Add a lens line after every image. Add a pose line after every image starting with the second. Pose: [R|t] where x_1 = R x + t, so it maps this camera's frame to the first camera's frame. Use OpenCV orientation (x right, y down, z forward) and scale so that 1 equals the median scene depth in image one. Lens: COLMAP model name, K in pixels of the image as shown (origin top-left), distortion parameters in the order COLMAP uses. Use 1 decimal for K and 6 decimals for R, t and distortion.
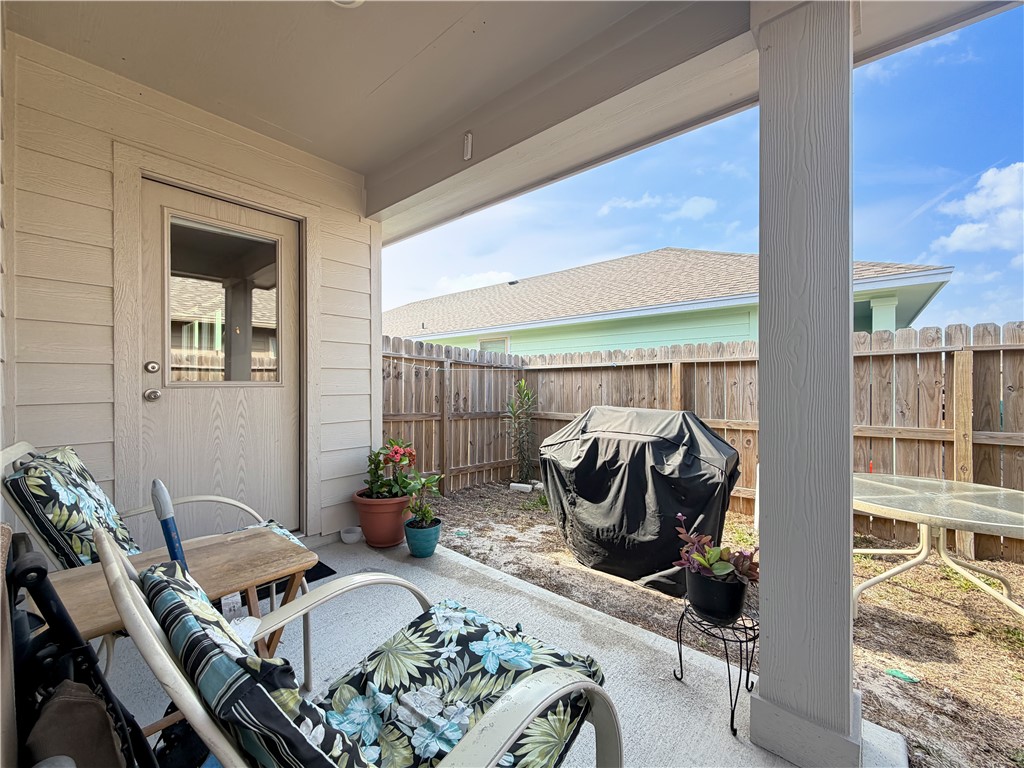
lens RADIAL K [[419.2, 0, 506.2], [0, 419.2, 385.2], [0, 0, 1]] dist [0.000635, -0.000112]
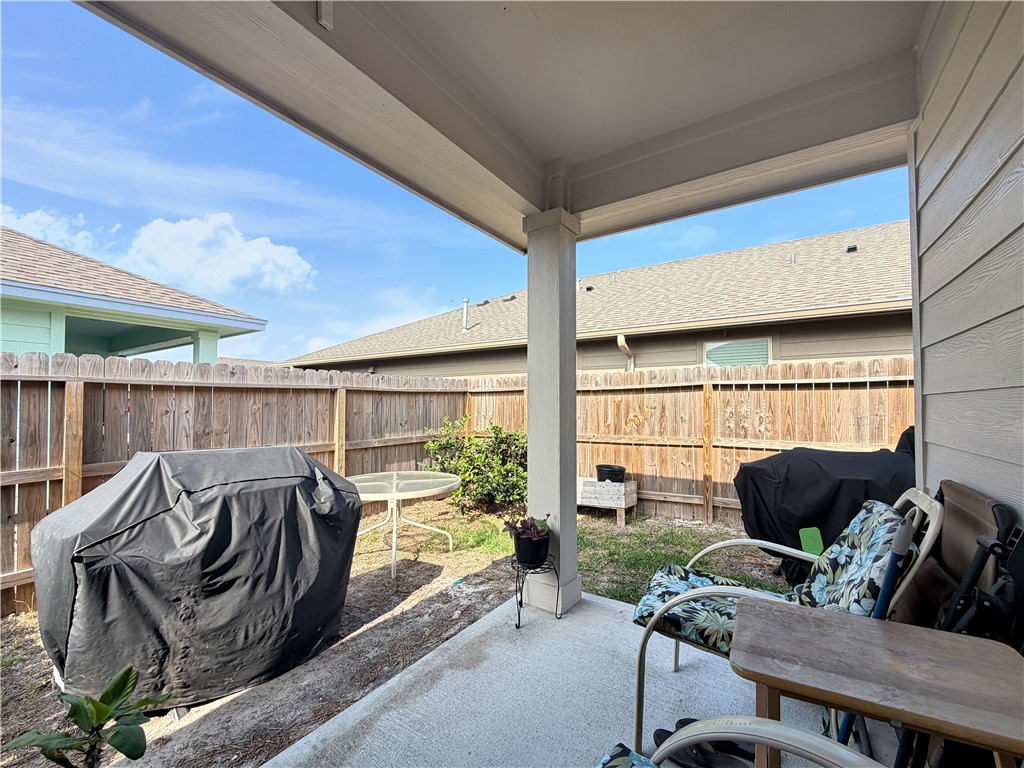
lens RADIAL K [[426.2, 0, 509.8], [0, 426.2, 381.6], [0, 0, 1]] dist [0.000484, -0.000108]
pose [[-0.142883, 0.061048, 0.987855, -0.499551], [0.018763, 0.998084, -0.058967, -0.003528], [-0.989562, 0.010110, -0.143754, 0.617626]]
